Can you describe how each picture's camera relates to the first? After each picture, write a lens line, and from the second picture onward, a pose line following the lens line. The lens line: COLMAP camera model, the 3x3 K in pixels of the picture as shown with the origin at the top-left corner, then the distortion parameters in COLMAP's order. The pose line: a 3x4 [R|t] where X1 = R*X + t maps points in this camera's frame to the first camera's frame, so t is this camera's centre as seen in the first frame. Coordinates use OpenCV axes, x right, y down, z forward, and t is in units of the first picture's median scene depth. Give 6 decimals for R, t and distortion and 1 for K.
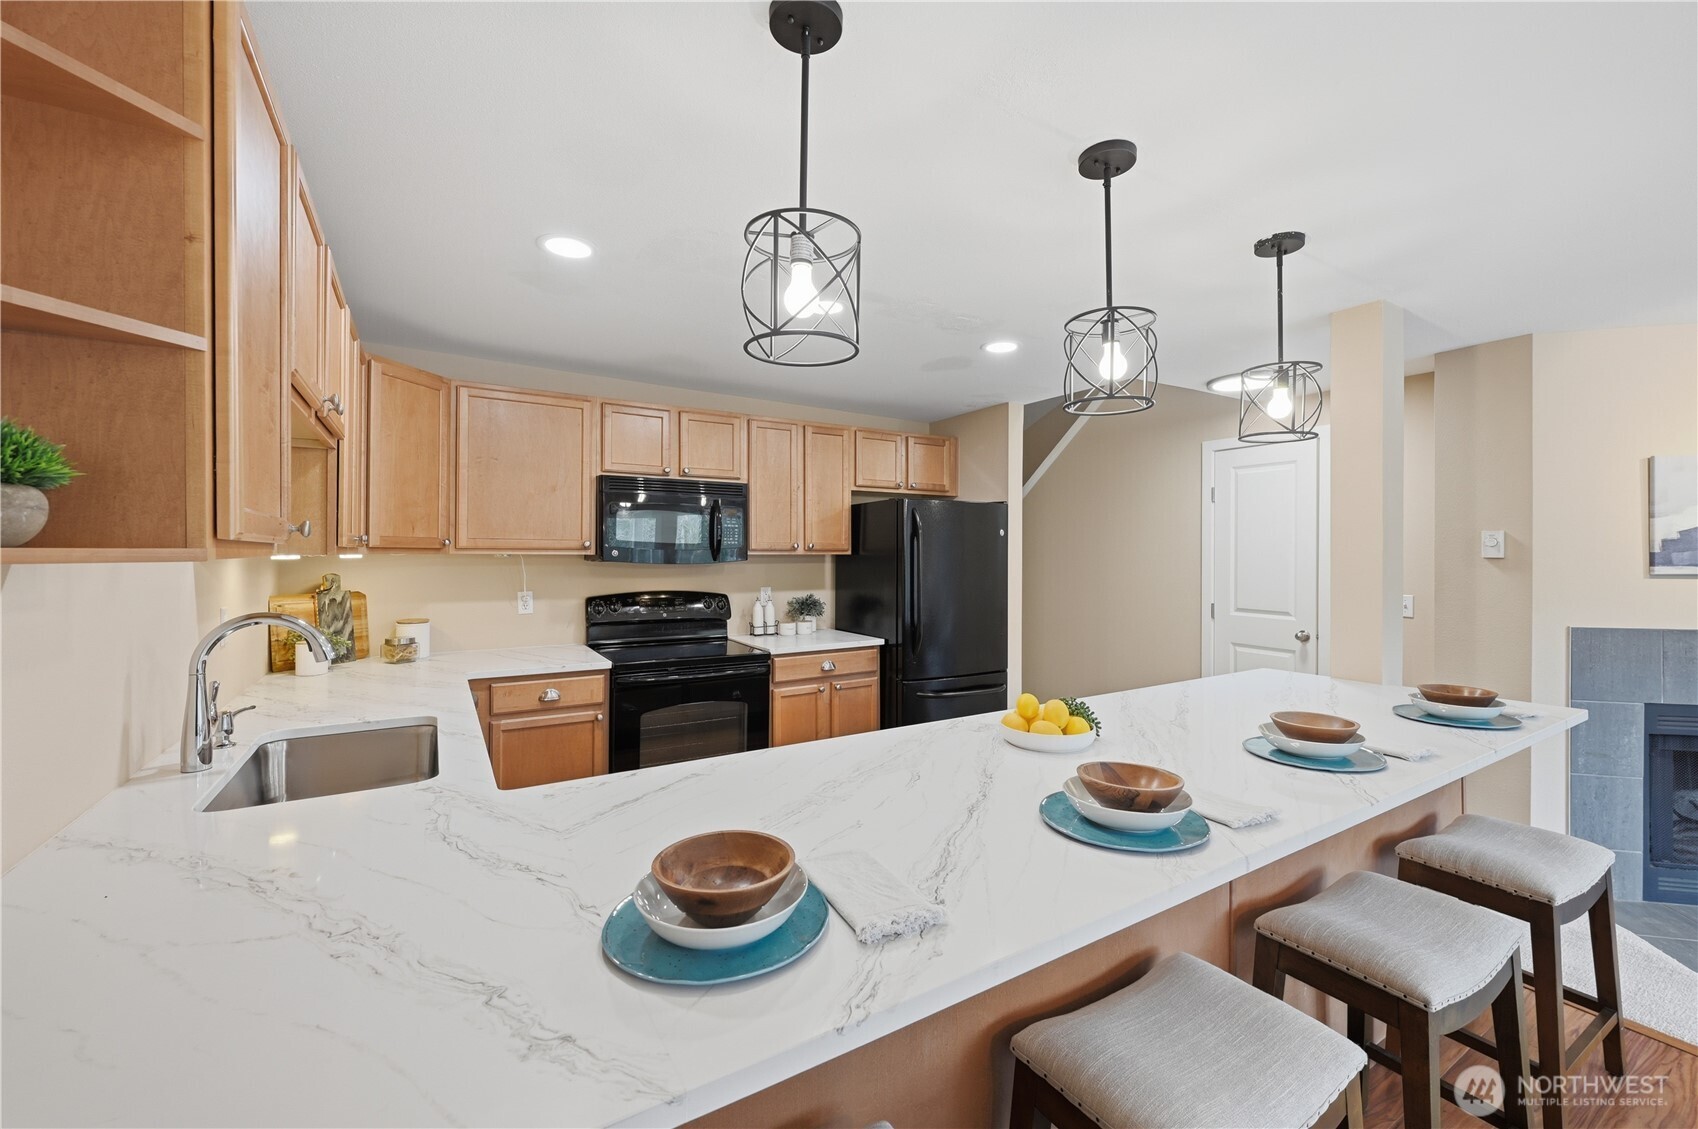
lens RADIAL K [[706.6, 0, 855.6], [0, 706.6, 551.7], [0, 0, 1]] dist [-0.000429, 0.000342]
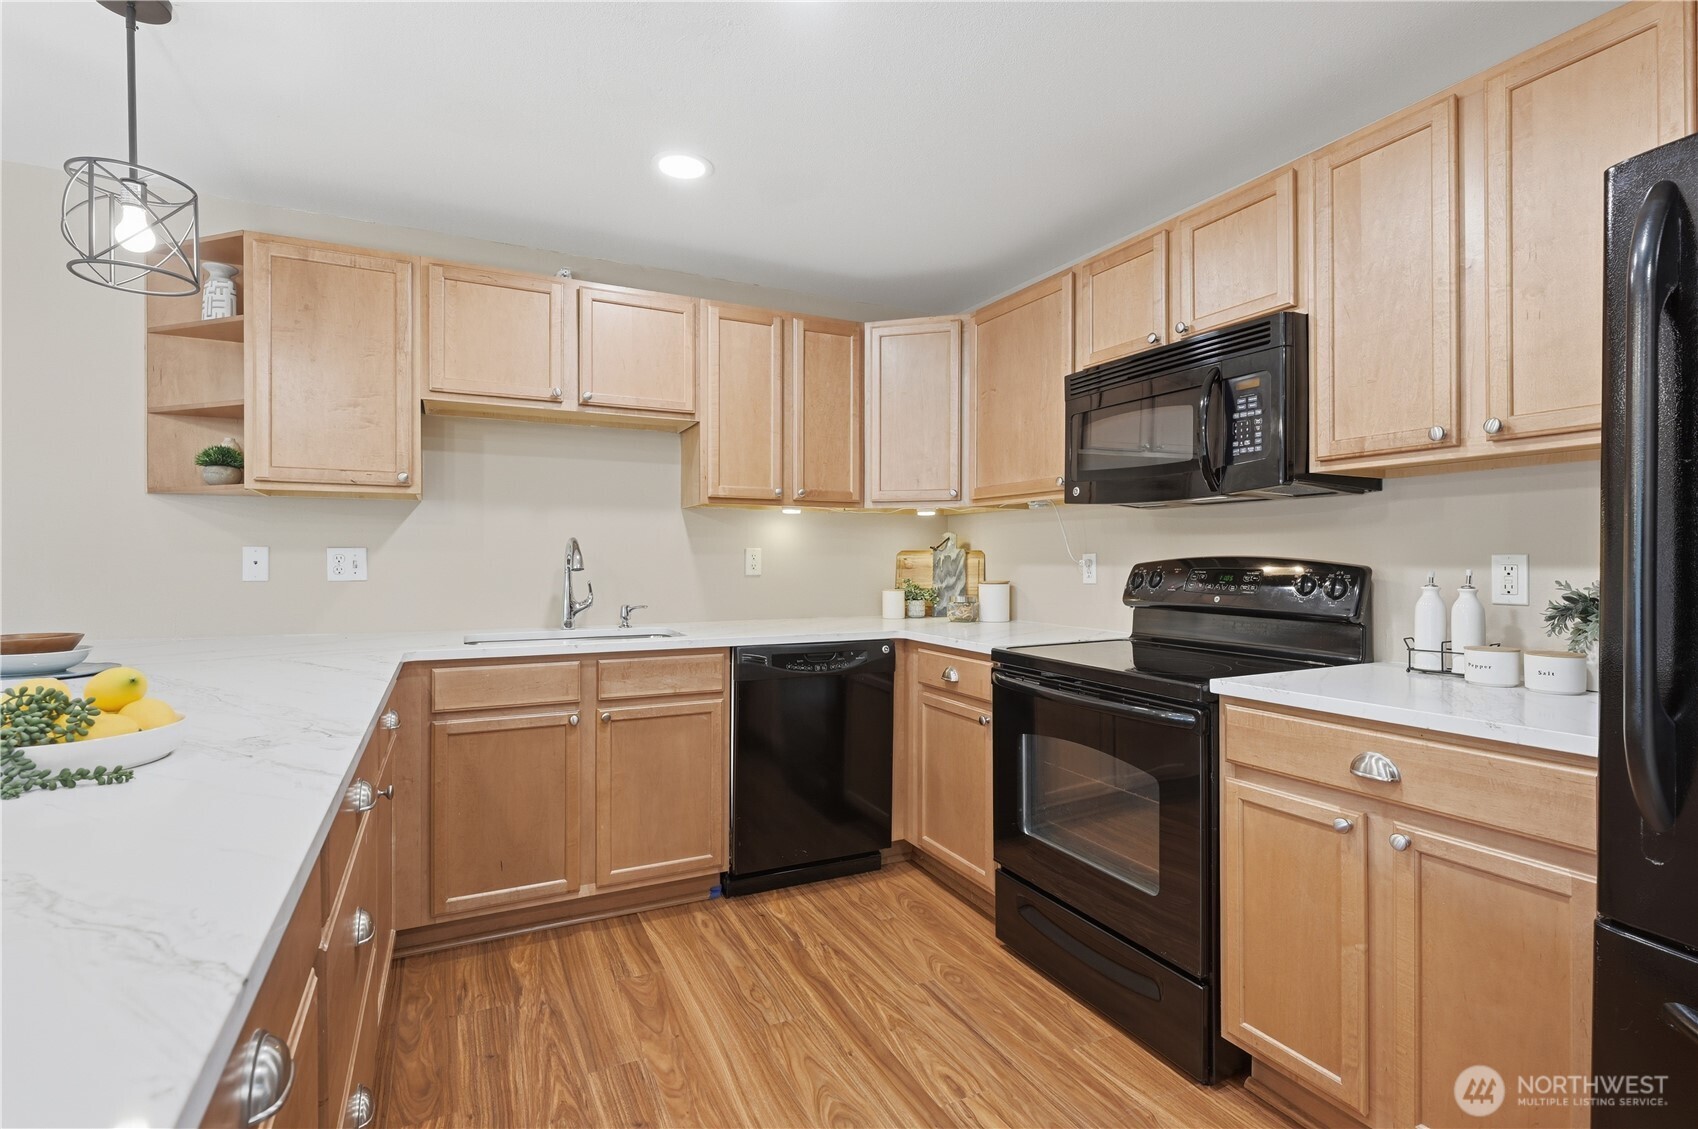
lens RADIAL K [[792.6, 0, 843.9], [0, 792.6, 559.8], [0, 0, 1]] dist [0.000727, -0.000393]
pose [[-0.090508, -0.001363, -0.995895, 0.395004], [-0.000096, 0.999999, -0.001360, 0.064210], [0.995896, -0.000027, -0.090508, 0.819938]]
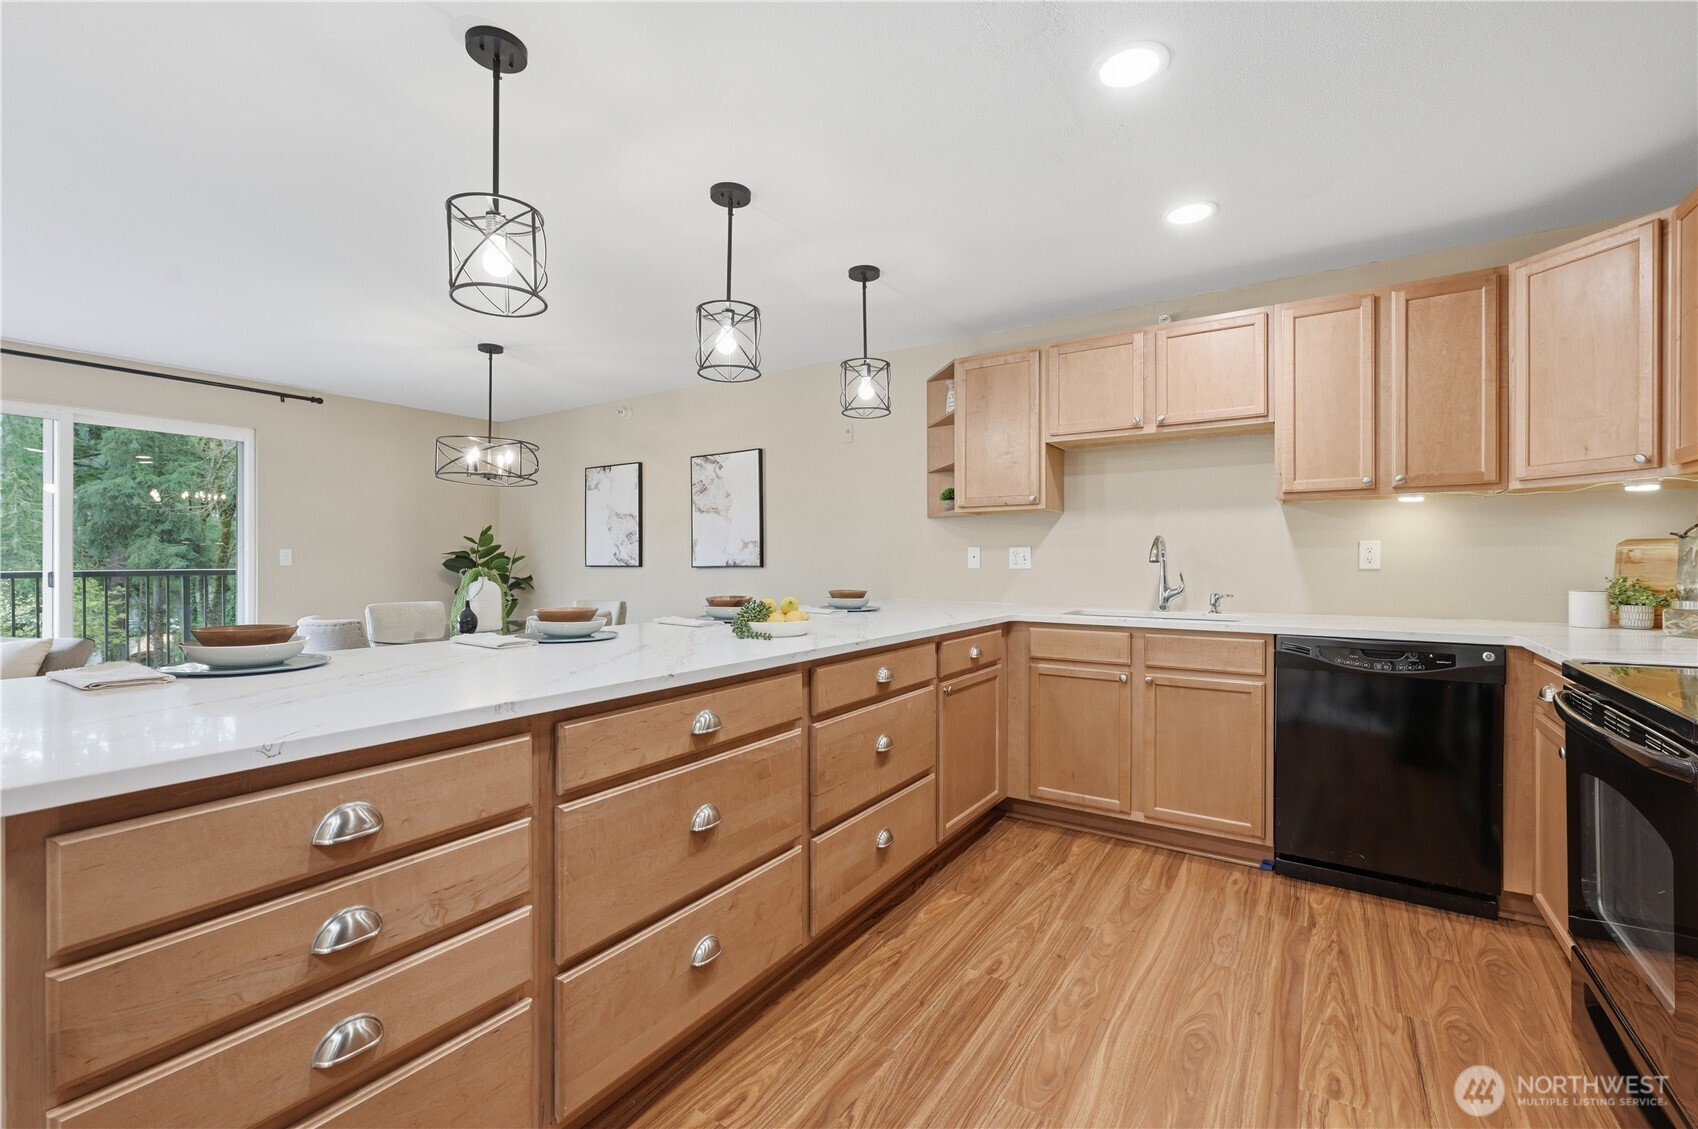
lens RADIAL K [[706.6, 0, 832.8], [0, 706.6, 563.0], [0, 0, 1]] dist [-0.000429, 0.000342]
pose [[-0.908493, 0.000266, -0.417899, 0.349714], [-0.000916, 0.999996, 0.002629, 0.073103], [0.417898, 0.002772, -0.908490, 1.111519]]
